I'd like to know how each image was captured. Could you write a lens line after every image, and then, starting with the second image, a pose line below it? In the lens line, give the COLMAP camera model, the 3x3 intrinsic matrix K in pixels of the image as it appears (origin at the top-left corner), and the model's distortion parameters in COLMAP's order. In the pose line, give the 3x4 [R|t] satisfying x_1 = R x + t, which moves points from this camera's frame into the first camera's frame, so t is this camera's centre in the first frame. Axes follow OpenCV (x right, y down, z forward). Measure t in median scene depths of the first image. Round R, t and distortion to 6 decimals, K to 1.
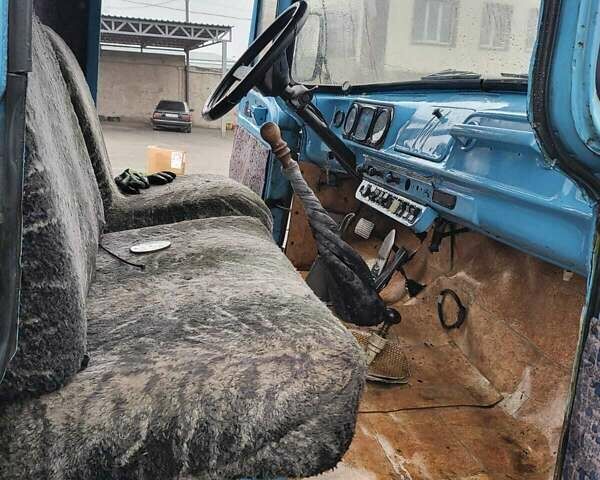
lens RADIAL K [[645.8, 0, 300.0], [0, 645.8, 239.8], [0, 0, 1]] dist [0.052858, 0.000000]
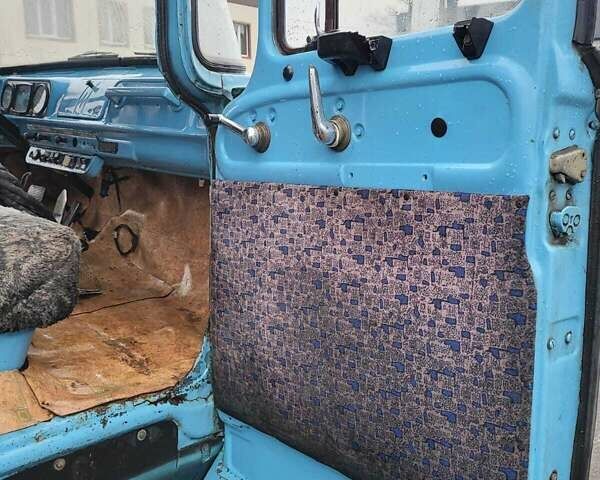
lens RADIAL K [[645.8, 0, 301.0], [0, 645.8, 239.8], [0, 0, 1]] dist [0.052858, 0.000000]
pose [[0.854557, -0.149181, 0.497471, -0.117770], [0.146951, 0.988169, 0.043898, 0.114114], [-0.498134, 0.035590, 0.866369, -0.306304]]
